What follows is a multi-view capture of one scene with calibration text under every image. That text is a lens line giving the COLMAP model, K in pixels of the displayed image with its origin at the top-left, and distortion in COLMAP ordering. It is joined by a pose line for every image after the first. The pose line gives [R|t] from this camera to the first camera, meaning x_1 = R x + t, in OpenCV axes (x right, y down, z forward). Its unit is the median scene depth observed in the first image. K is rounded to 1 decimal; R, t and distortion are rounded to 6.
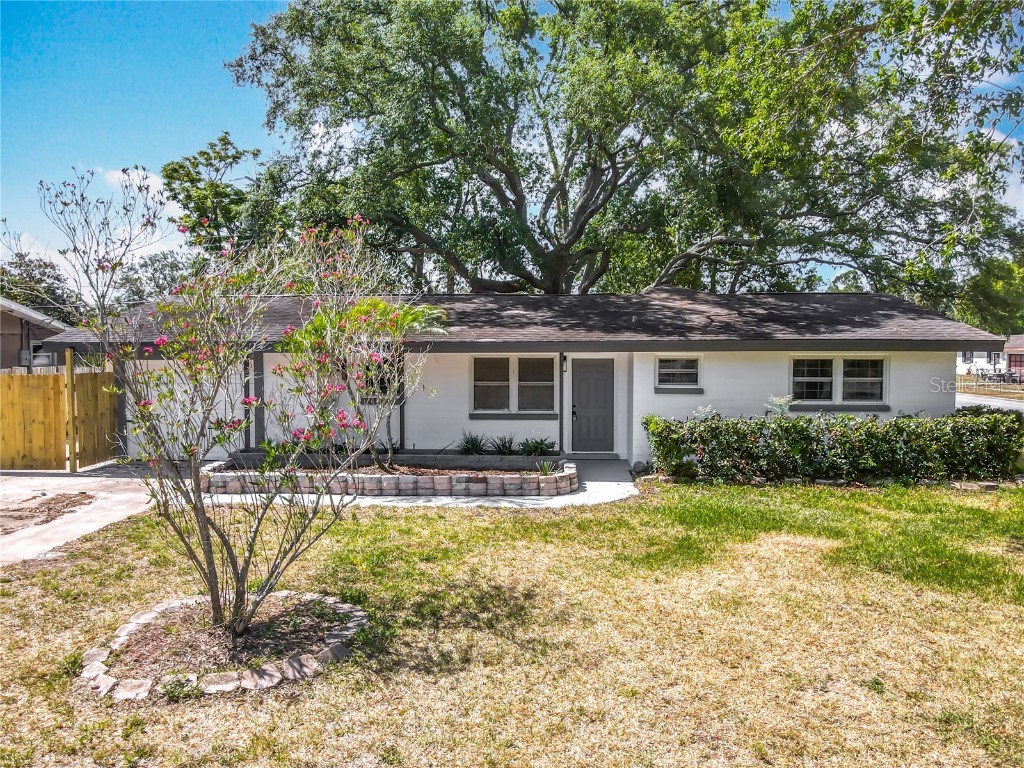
lens RADIAL K [[784.1, 0, 503.9], [0, 784.1, 381.9], [0, 0, 1]] dist [0.008430, 0.014172]
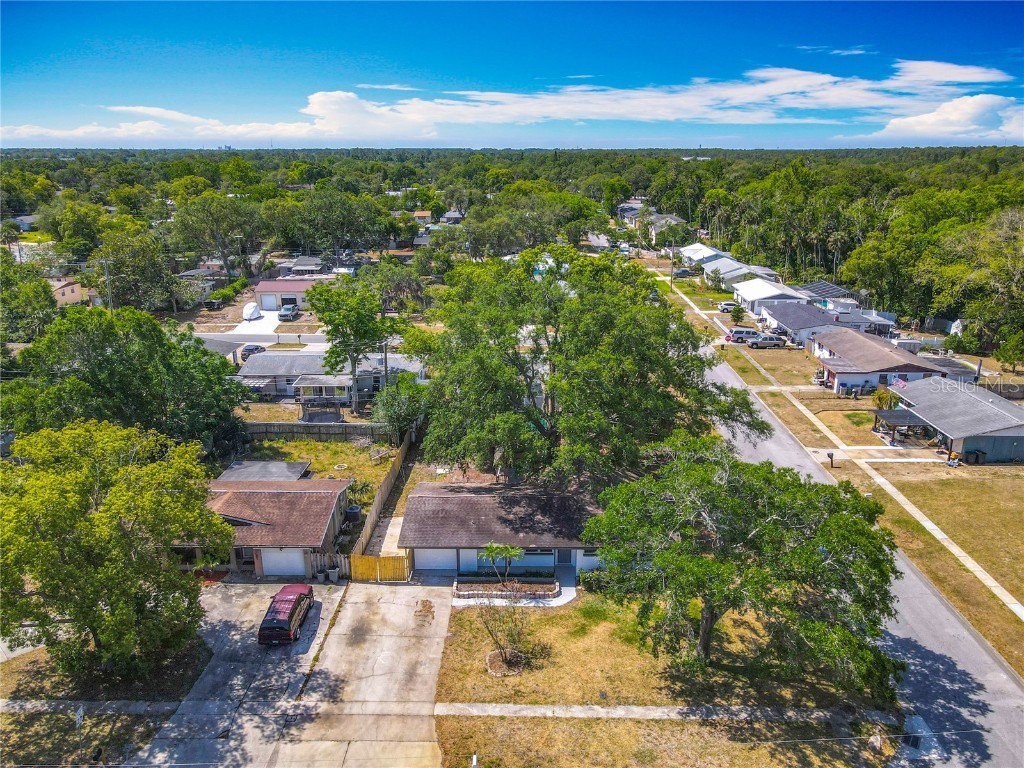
lens RADIAL K [[784.1, 0, 484.3], [0, 784.1, 398.2], [0, 0, 1]] dist [0.008430, 0.014172]
pose [[0.999514, -0.030453, -0.006704, -0.204585], [0.031131, 0.962244, 0.270402, -1.734310], [-0.001784, -0.270479, 0.962724, -2.275538]]
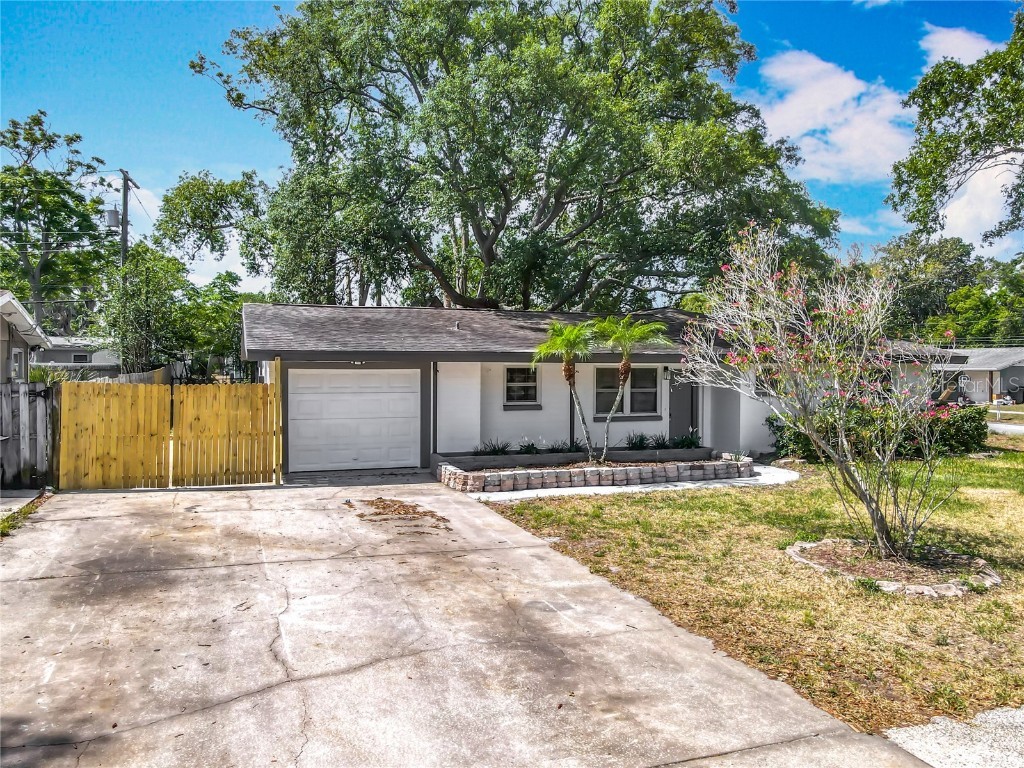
lens RADIAL K [[784.1, 0, 502.8], [0, 784.1, 378.4], [0, 0, 1]] dist [0.008430, 0.014172]
pose [[0.919849, -0.004787, 0.392244, -0.767686], [0.012618, 0.999769, -0.017389, 0.003275], [-0.392070, 0.020945, 0.919697, -0.013343]]
